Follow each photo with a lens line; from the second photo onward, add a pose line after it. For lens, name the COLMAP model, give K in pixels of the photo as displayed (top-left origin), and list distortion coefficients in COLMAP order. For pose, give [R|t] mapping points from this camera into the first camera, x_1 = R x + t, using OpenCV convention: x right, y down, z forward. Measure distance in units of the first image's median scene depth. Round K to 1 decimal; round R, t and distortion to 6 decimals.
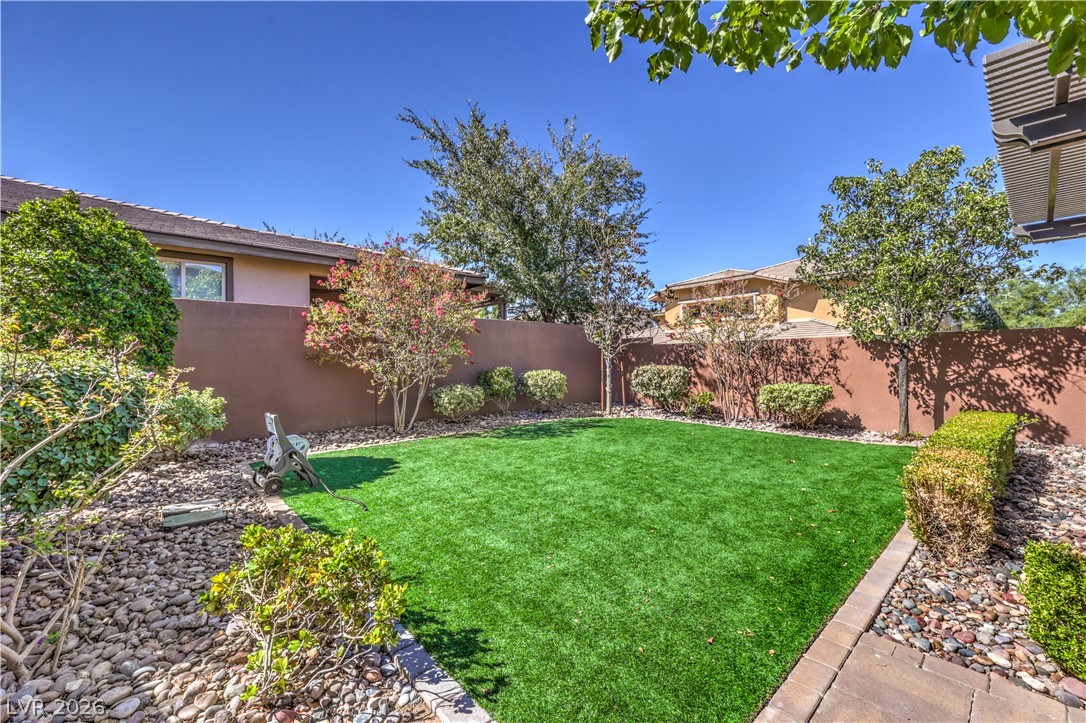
lens RADIAL K [[443.2, 0, 544.7], [0, 443.2, 361.2], [0, 0, 1]] dist [0.000873, 0.000180]
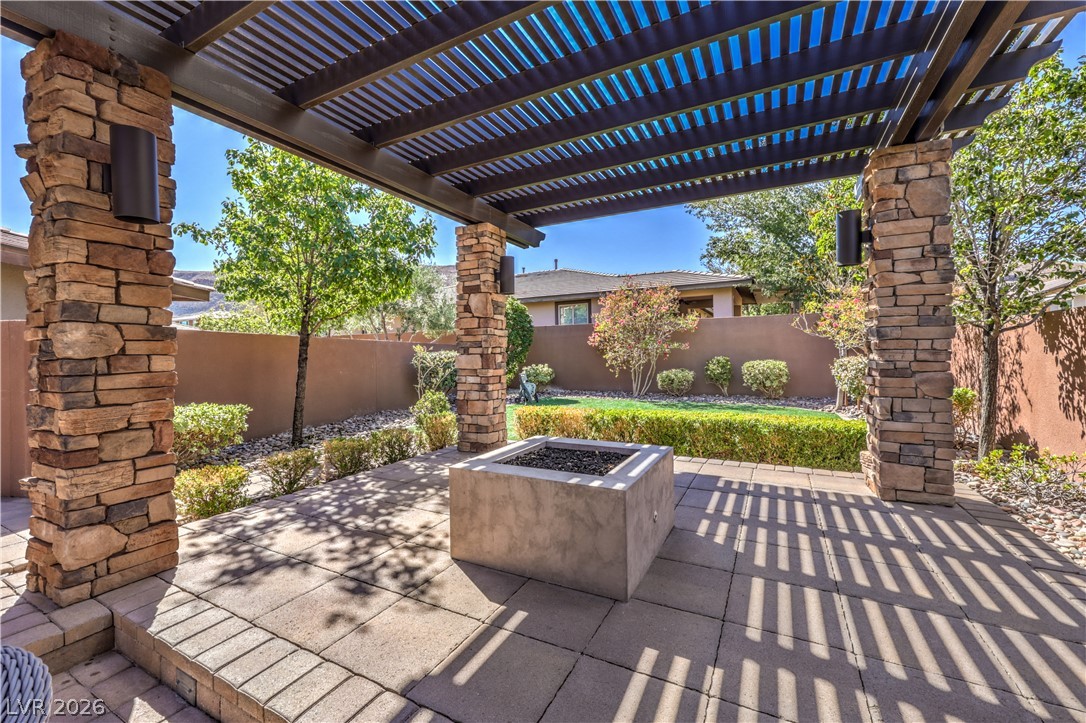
lens RADIAL K [[443.2, 0, 547.7], [0, 443.2, 355.5], [0, 0, 1]] dist [0.000873, 0.000180]
pose [[0.345686, 0.010901, -0.938287, 0.936728], [0.000477, 0.999930, 0.011793, -0.005614], [0.938350, -0.004524, 0.345657, 0.127737]]
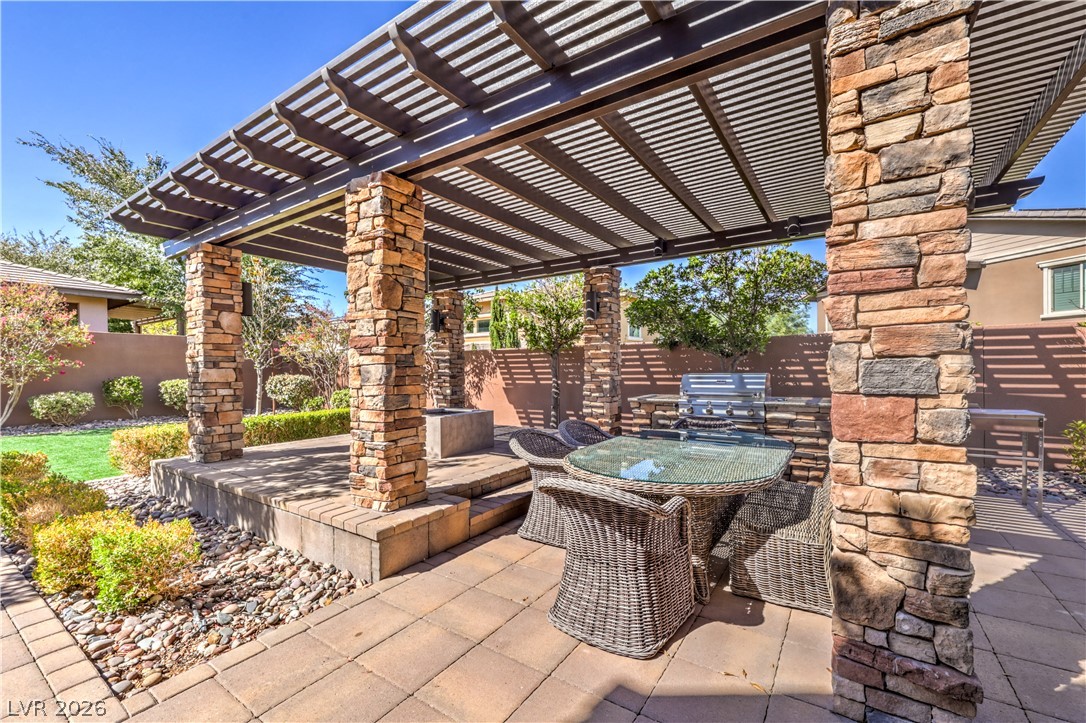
lens RADIAL K [[443.2, 0, 558.9], [0, 443.2, 378.0], [0, 0, 1]] dist [0.000873, 0.000180]
pose [[0.965001, 0.000206, 0.262246, 0.692040], [-0.002461, 0.999963, 0.008269, 0.005037], [-0.262235, -0.008625, 0.964966, -0.391597]]
